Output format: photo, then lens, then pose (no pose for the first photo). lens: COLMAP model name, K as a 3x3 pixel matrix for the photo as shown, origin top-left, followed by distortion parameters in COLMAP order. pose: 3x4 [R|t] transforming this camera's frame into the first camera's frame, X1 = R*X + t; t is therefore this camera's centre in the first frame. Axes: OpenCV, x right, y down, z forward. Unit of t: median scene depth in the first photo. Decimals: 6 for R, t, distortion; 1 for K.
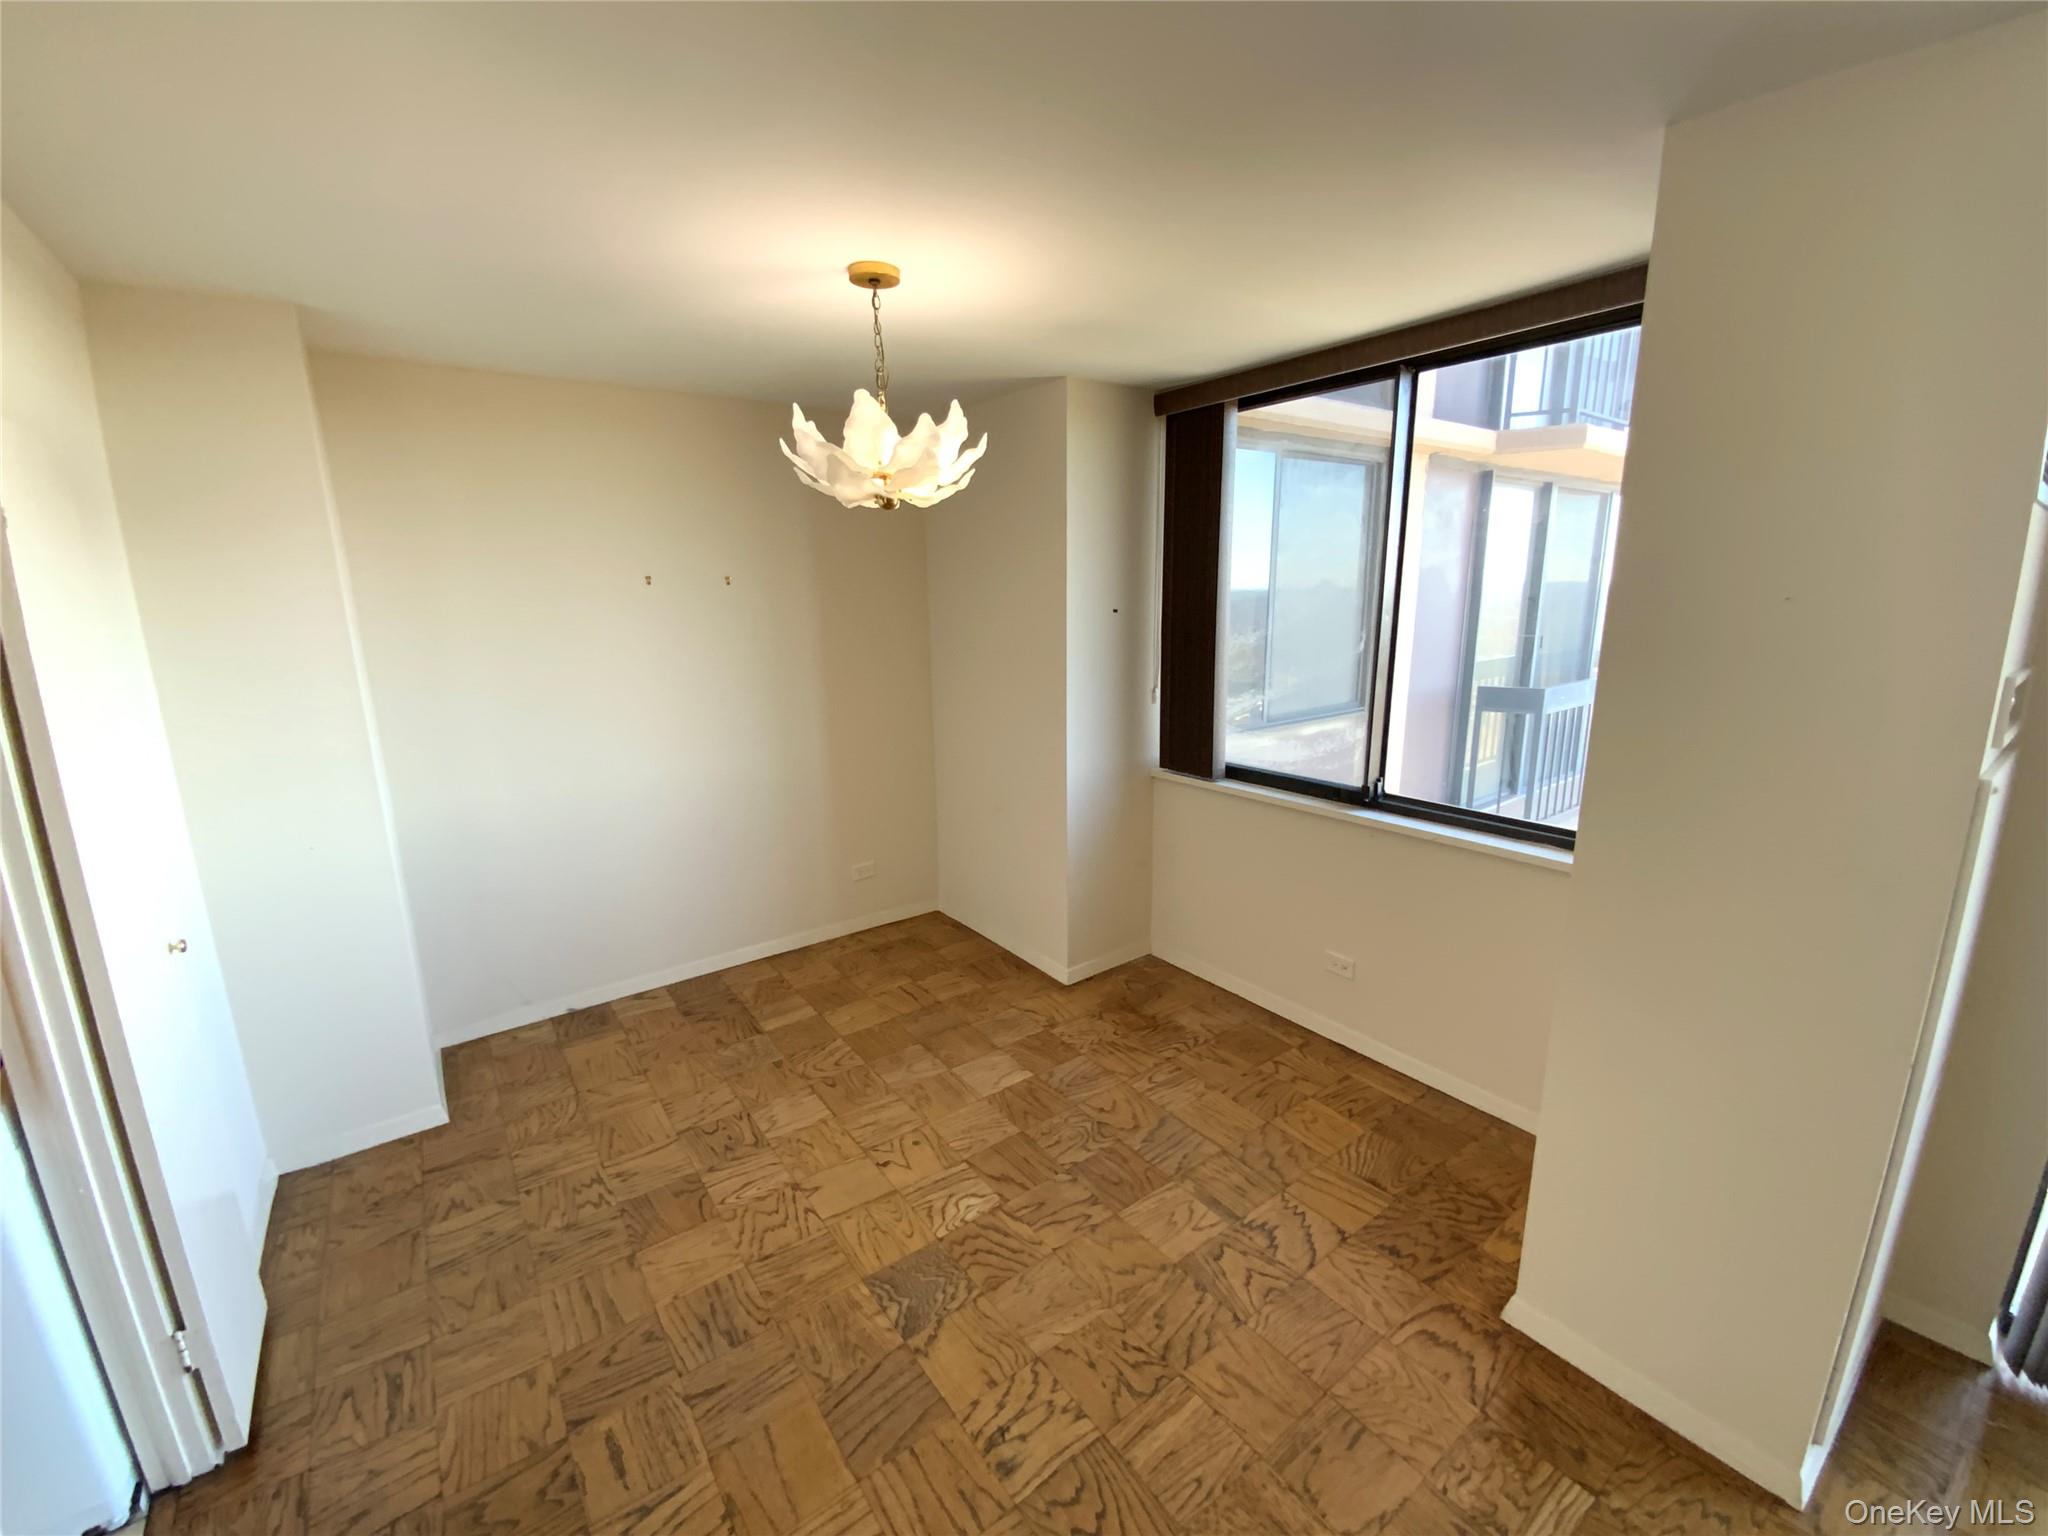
lens RADIAL K [[835.3, 0, 1028.9], [0, 835.3, 773.0], [0, 0, 1]] dist [0.022799, -0.019042]
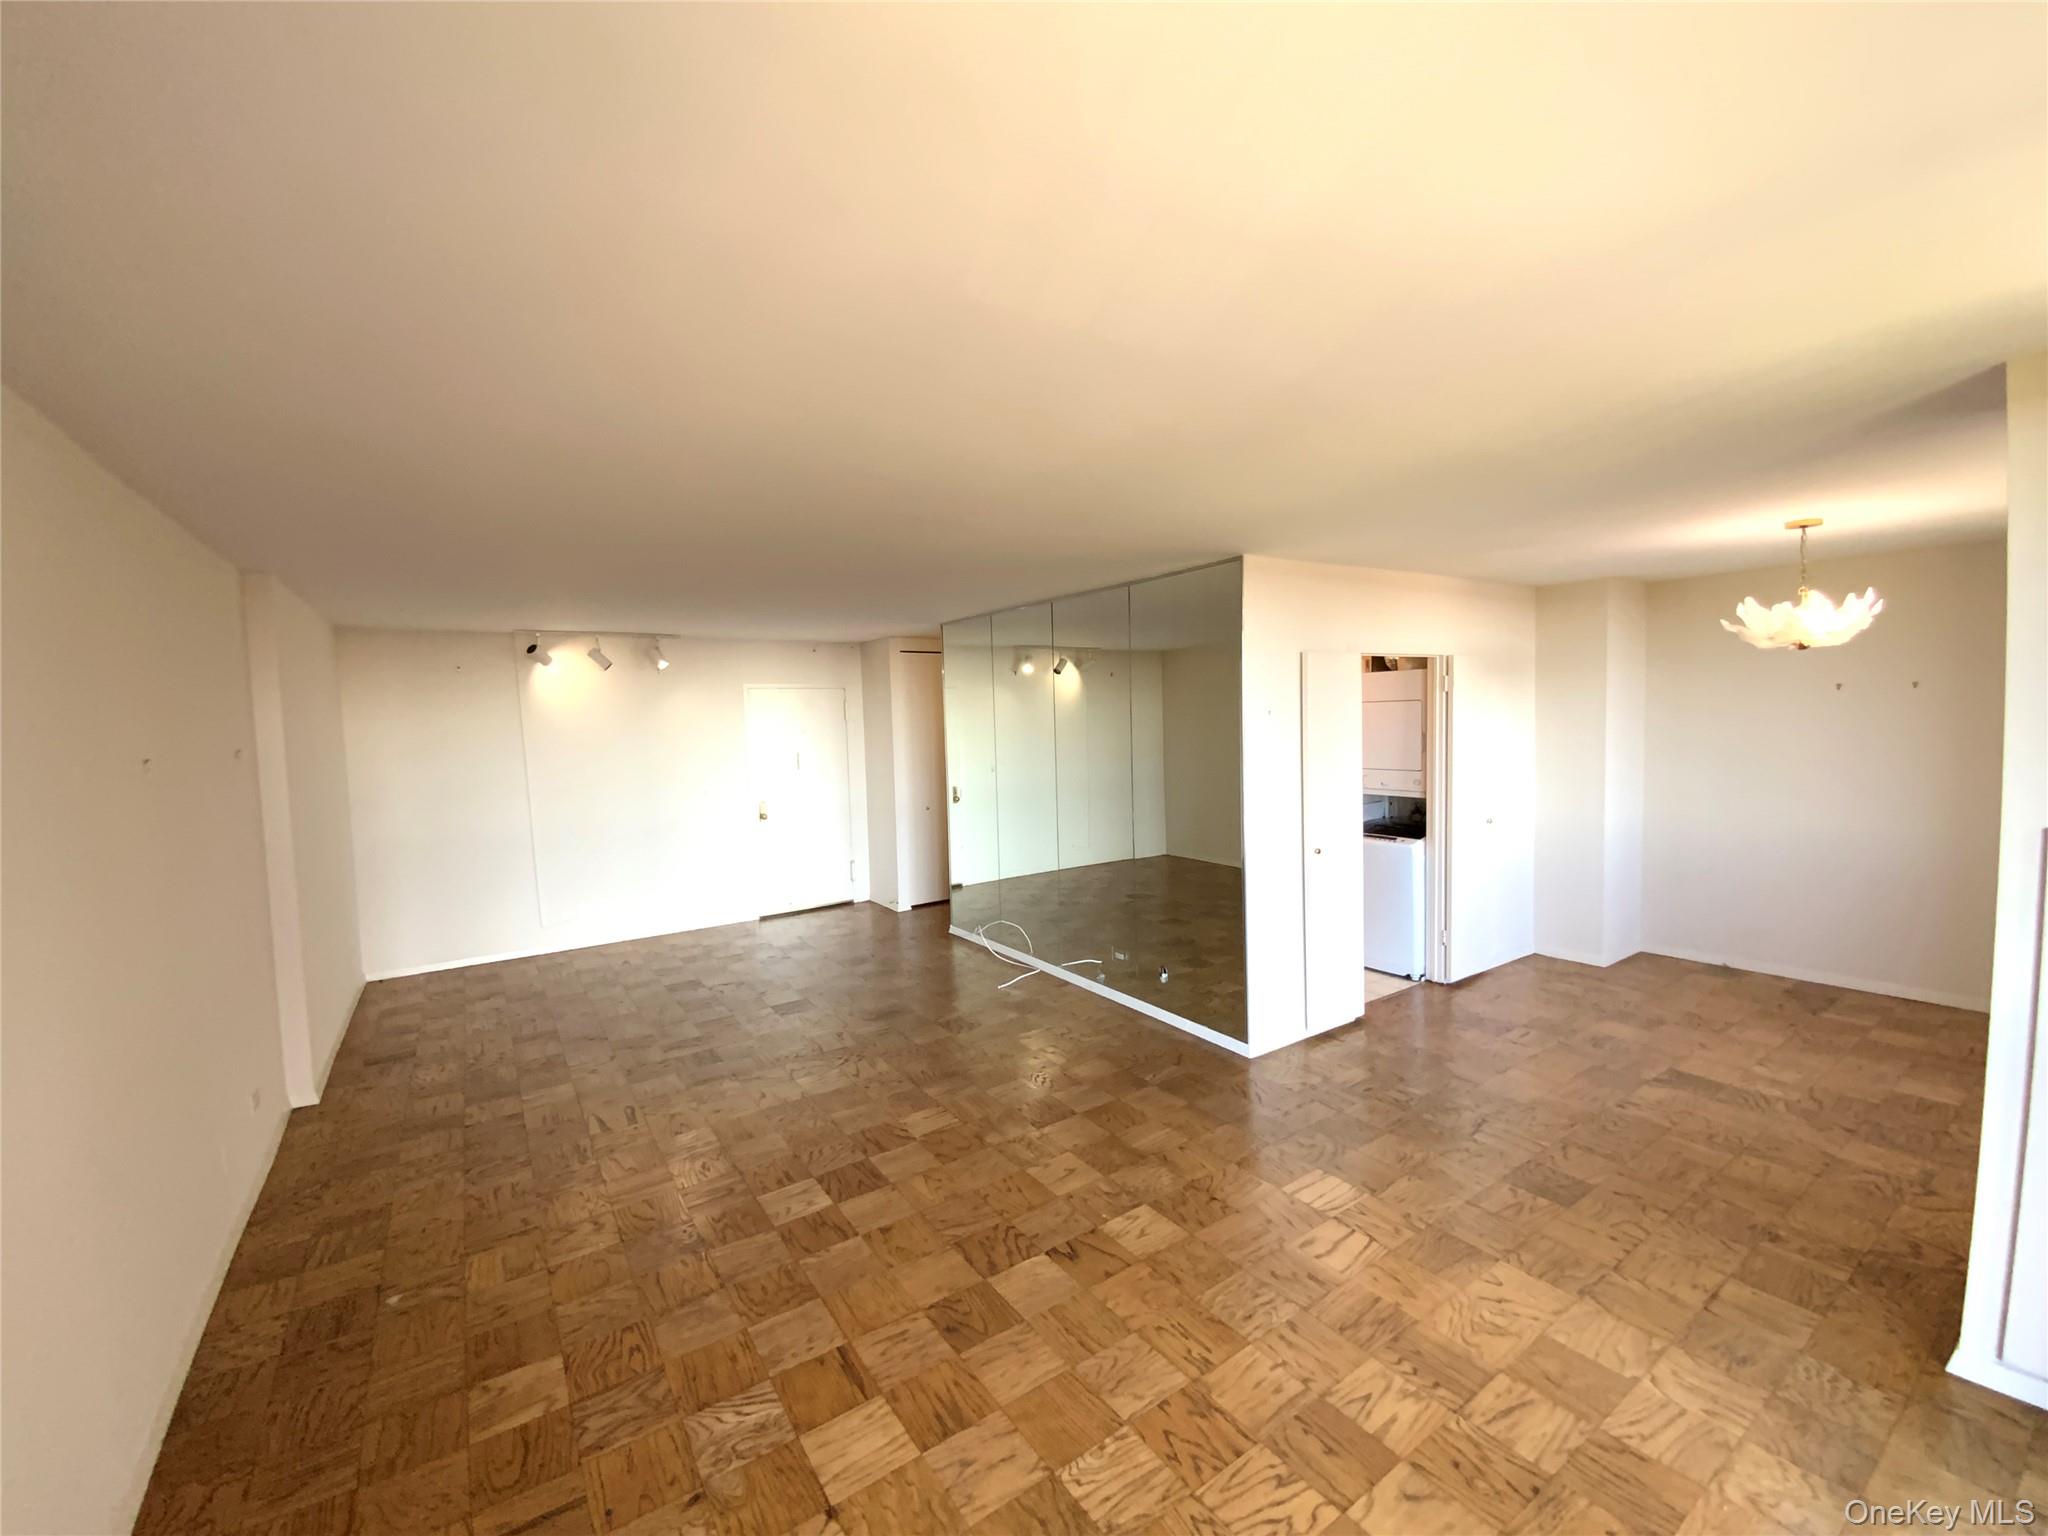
lens RADIAL K [[835.3, 0, 1028.9], [0, 835.3, 773.0], [0, 0, 1]] dist [0.022799, -0.019042]
pose [[-0.031952, 0.078589, -0.996395, 1.558598], [-0.186940, 0.978842, 0.083199, 0.075853], [0.981851, 0.188925, -0.016584, -0.450715]]
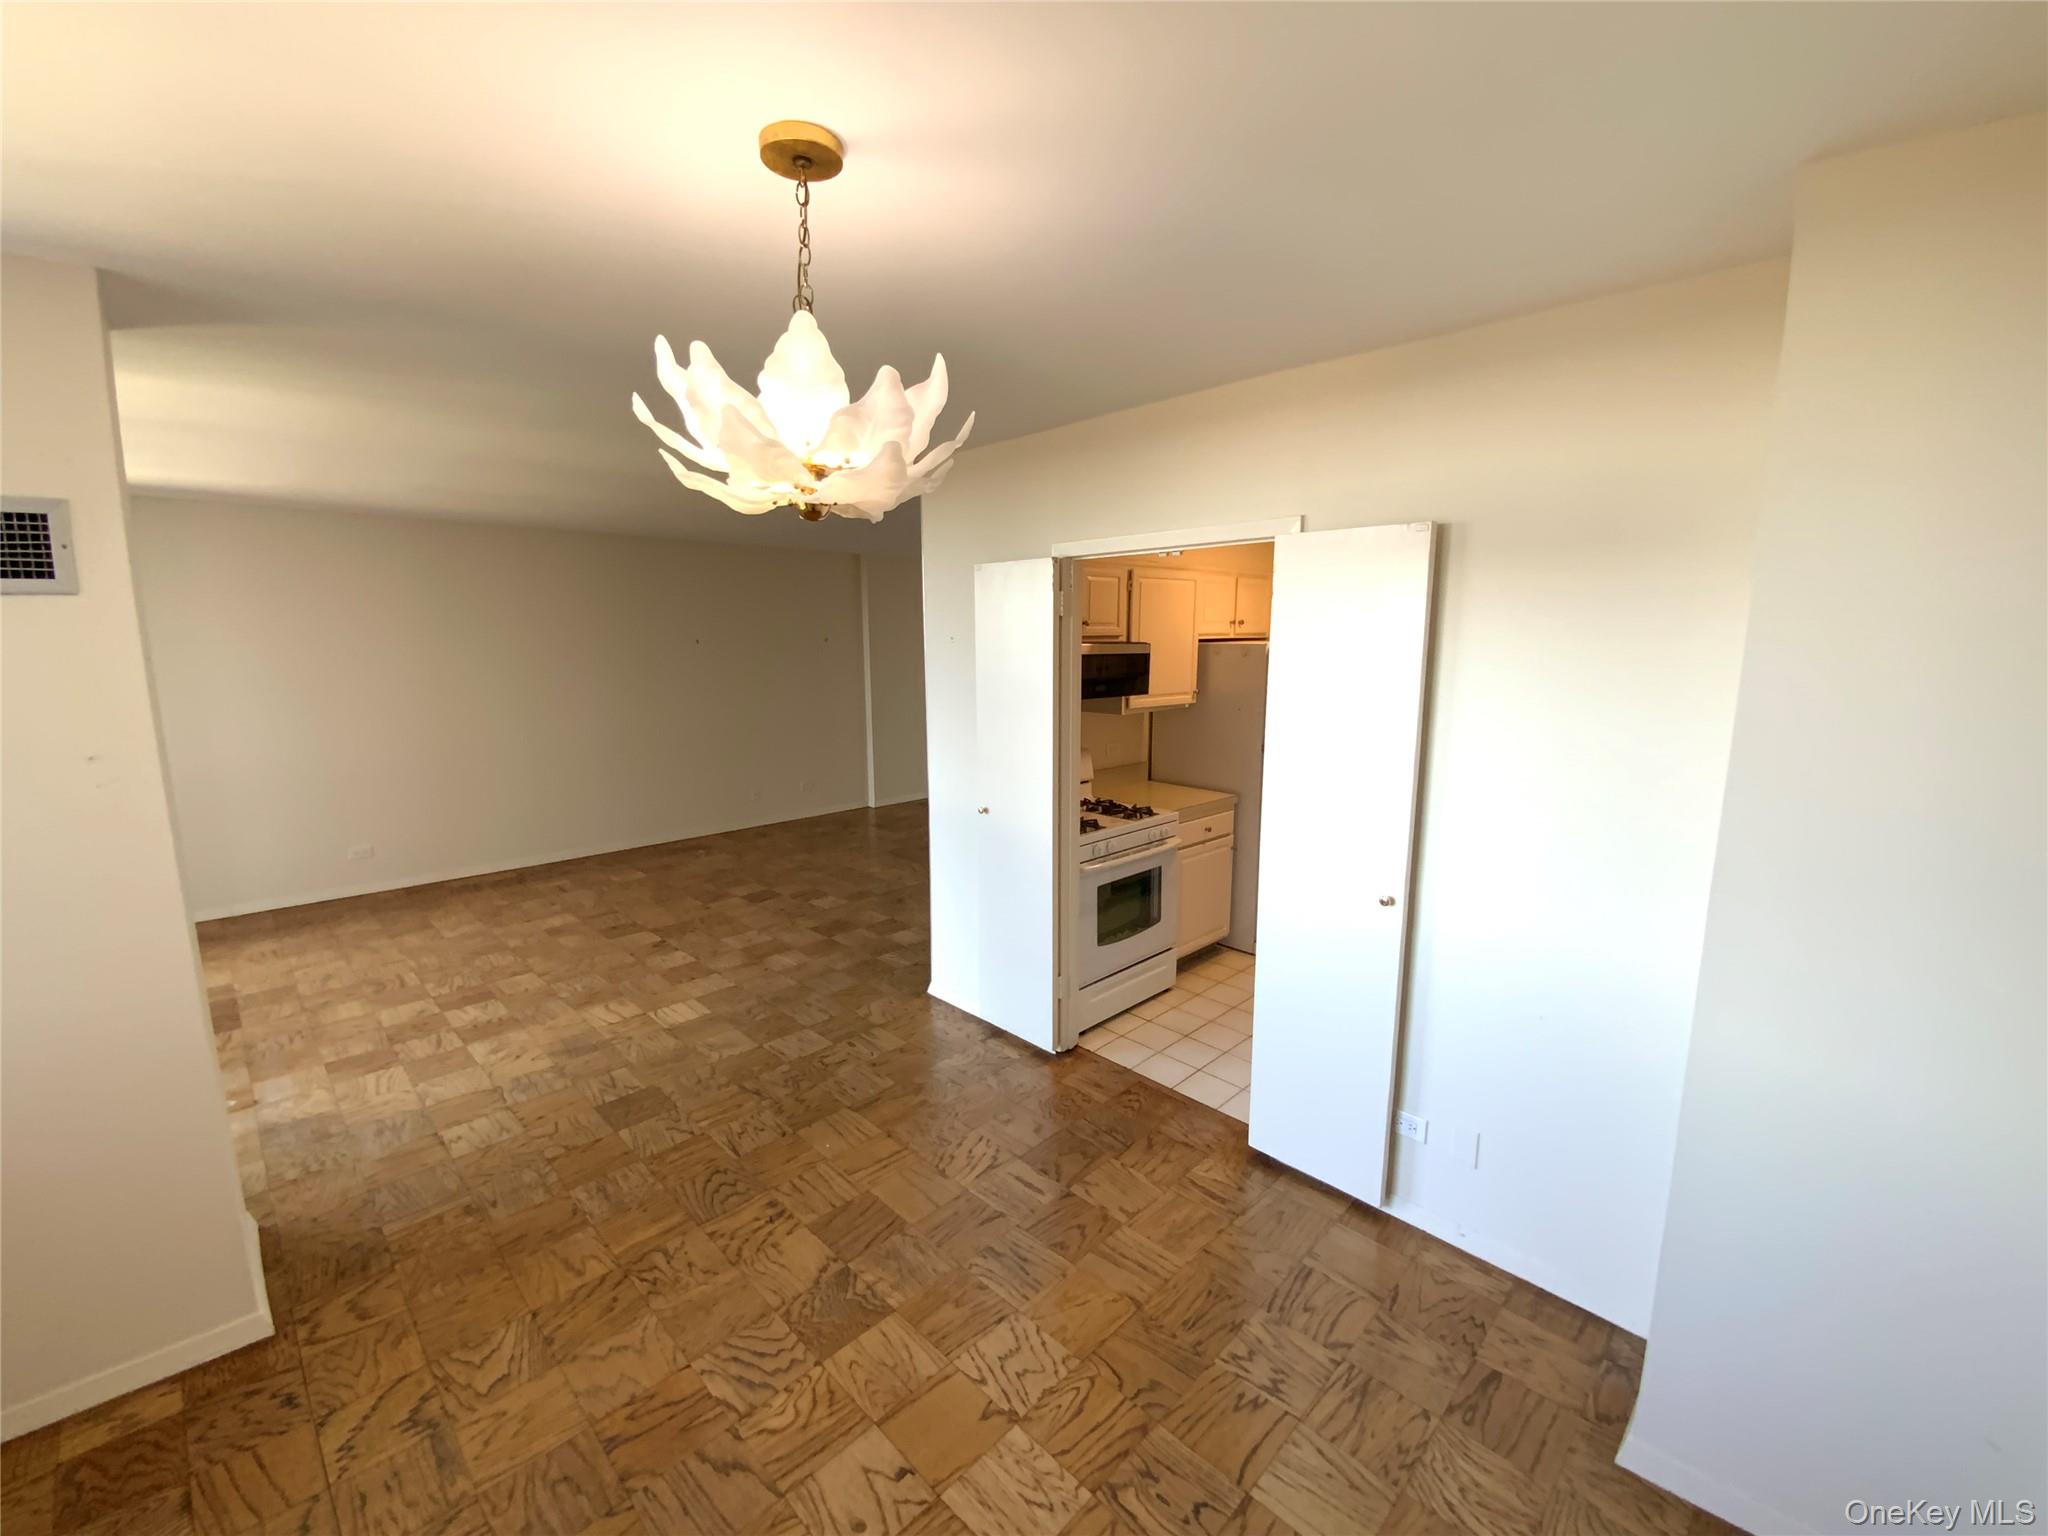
lens RADIAL K [[835.3, 0, 1028.9], [0, 835.3, 773.0], [0, 0, 1]] dist [0.022799, -0.019042]
pose [[-0.988238, 0.041438, -0.147201, -0.224577], [-0.016780, 0.927391, 0.373717, -0.369529], [0.151999, 0.371791, -0.915788, 1.640234]]
